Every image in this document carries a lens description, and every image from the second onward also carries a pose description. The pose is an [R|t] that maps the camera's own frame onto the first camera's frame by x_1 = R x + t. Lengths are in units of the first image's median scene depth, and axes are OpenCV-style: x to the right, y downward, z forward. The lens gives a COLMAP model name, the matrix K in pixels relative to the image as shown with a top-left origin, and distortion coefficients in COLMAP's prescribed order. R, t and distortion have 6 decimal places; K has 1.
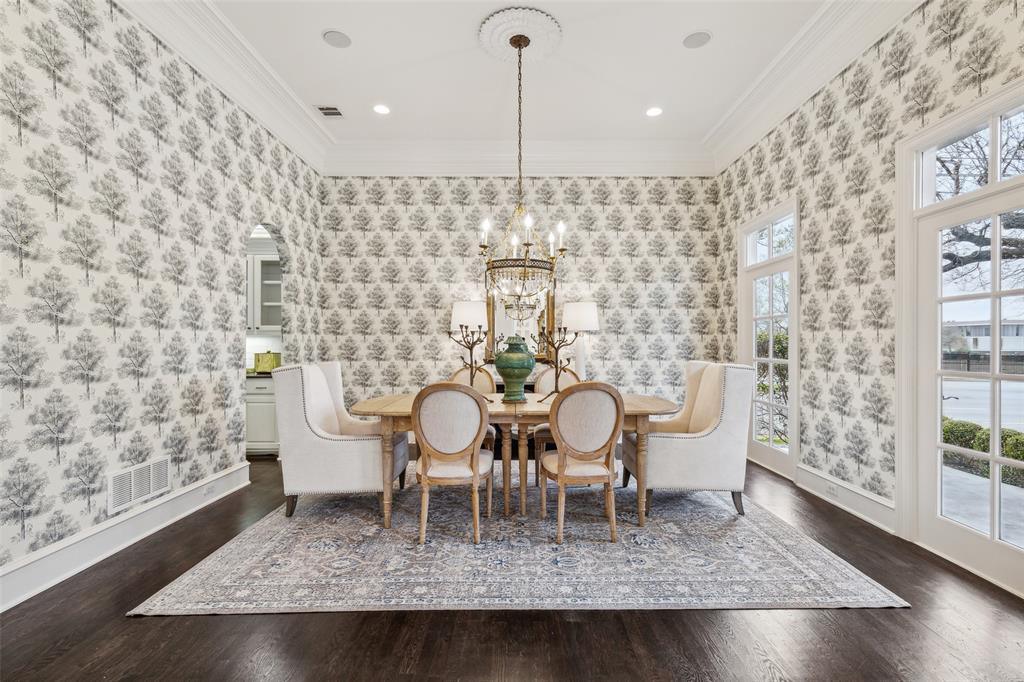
lens RADIAL K [[466.6, 0, 517.5], [0, 466.6, 343.6], [0, 0, 1]] dist [0.015367, -0.001475]
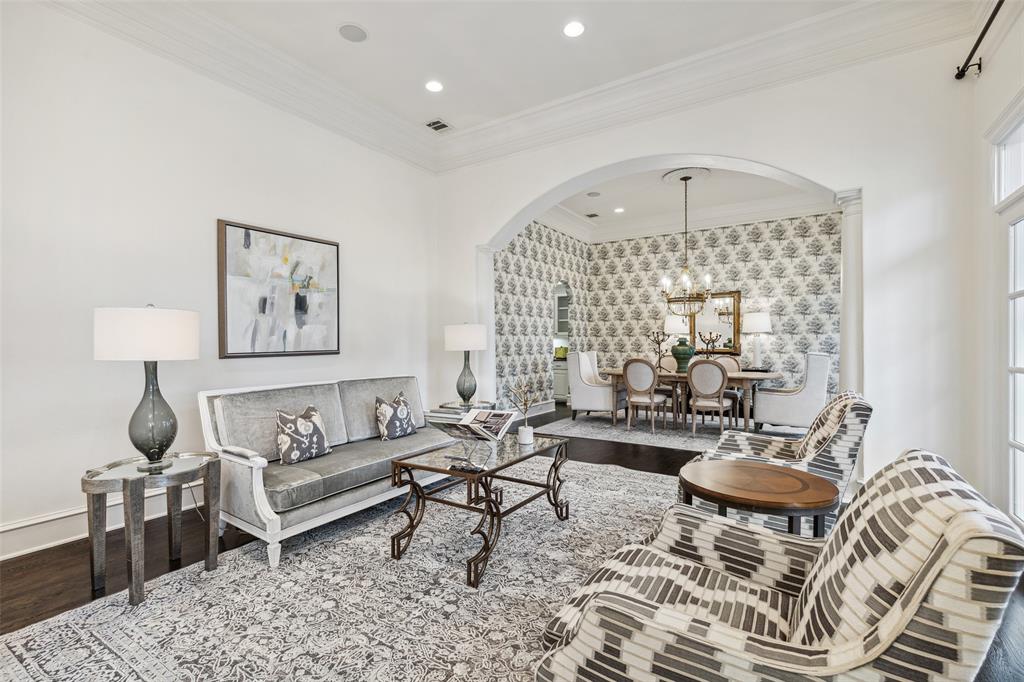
lens RADIAL K [[447.4, 0, 511.2], [0, 447.4, 343.0], [0, 0, 1]] dist [-0.001476, 0.000004]
pose [[0.836058, -0.002872, -0.548633, 0.276890], [0.003723, 0.999993, 0.000439, 0.002106], [0.548628, -0.002409, 0.836063, -0.601106]]
